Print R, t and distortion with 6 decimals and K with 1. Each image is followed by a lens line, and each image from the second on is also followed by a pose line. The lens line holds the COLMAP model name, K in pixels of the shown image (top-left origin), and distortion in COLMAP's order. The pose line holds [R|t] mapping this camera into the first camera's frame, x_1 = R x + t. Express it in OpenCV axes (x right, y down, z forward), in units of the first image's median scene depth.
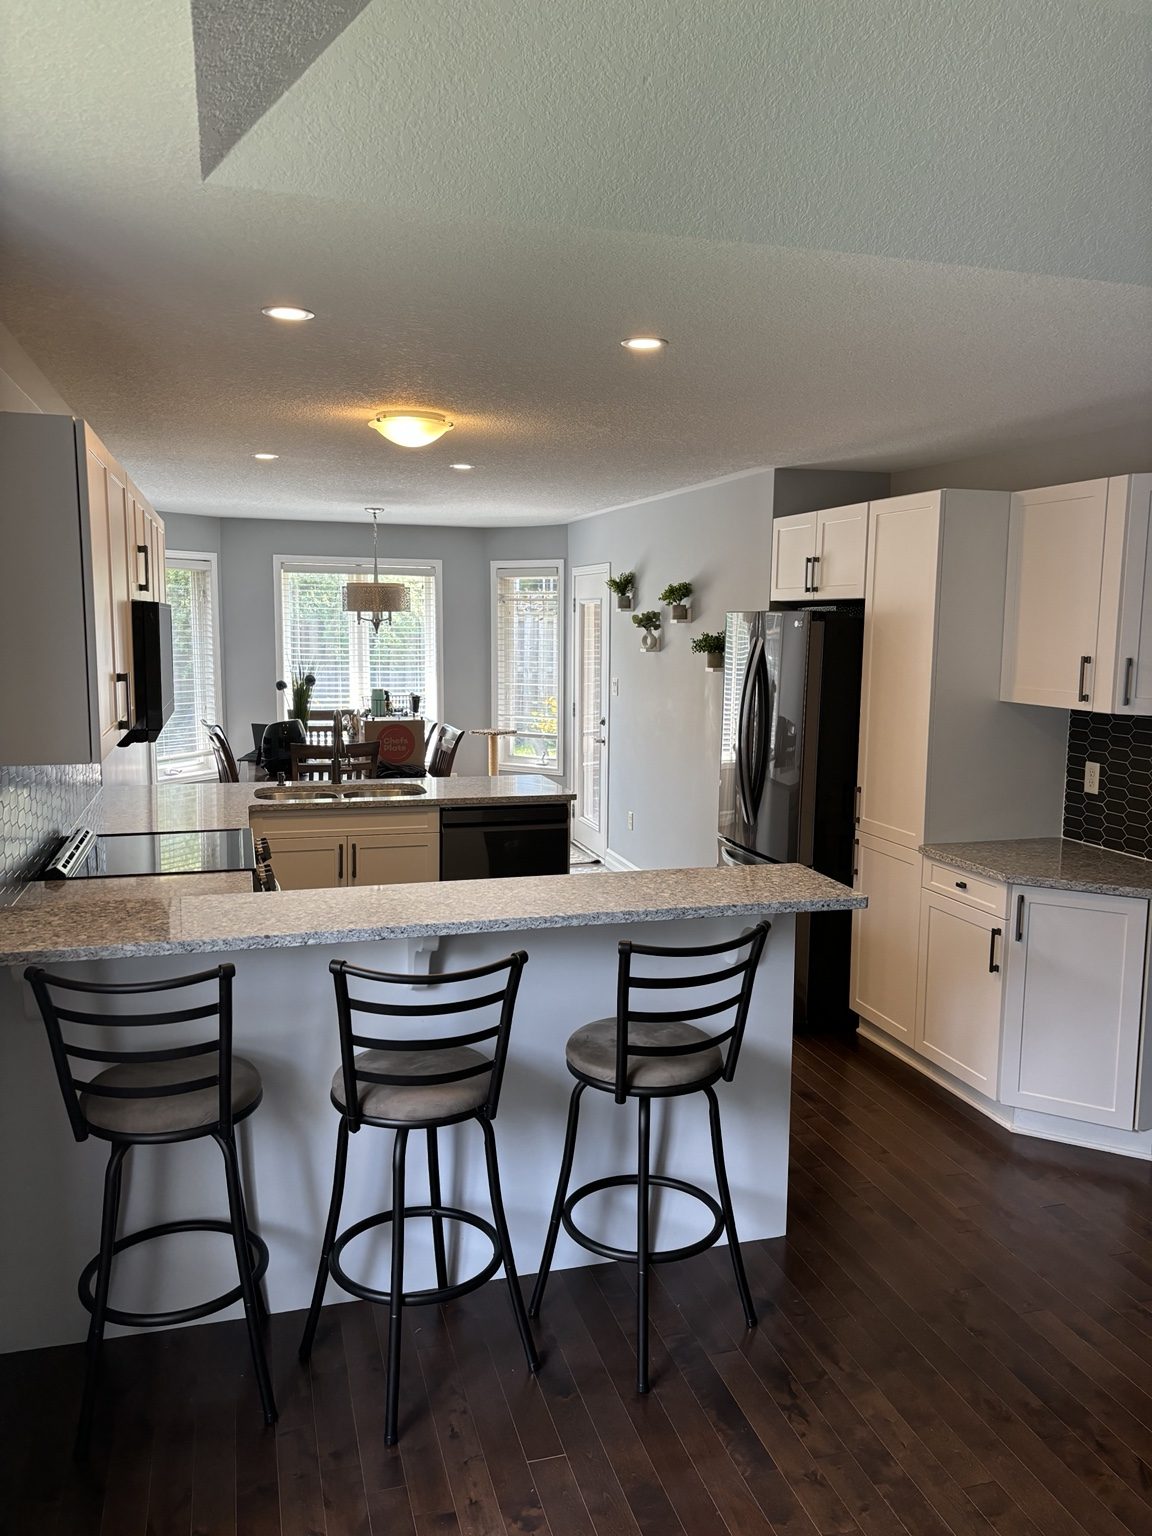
lens RADIAL K [[1166.2, 0, 576.0], [0, 1166.2, 765.3], [0, 0, 1]] dist [0.016062, 0.007274]
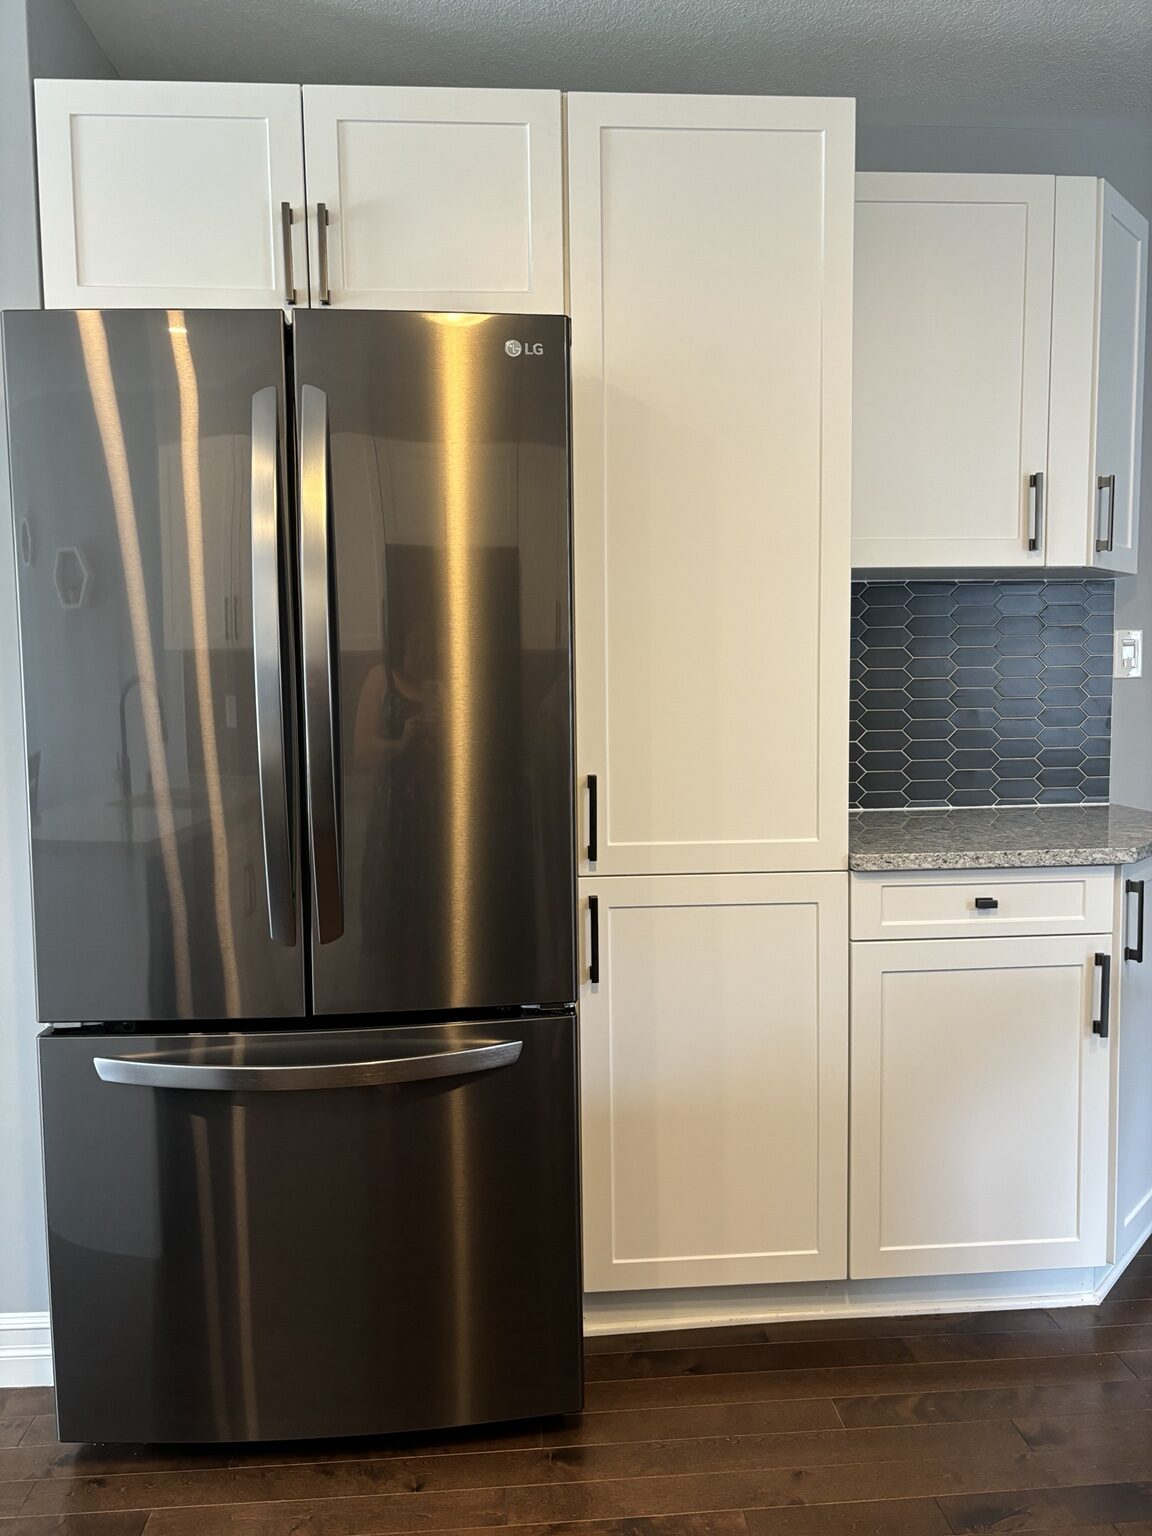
lens RADIAL K [[1166.2, 0, 577.1], [0, 1166.2, 772.2], [0, 0, 1]] dist [0.016062, 0.007274]
pose [[0.211827, -0.099023, 0.972278, -0.193434], [0.140314, 0.987628, 0.070016, -0.015224], [-0.967182, 0.121592, 0.223101, 0.997393]]
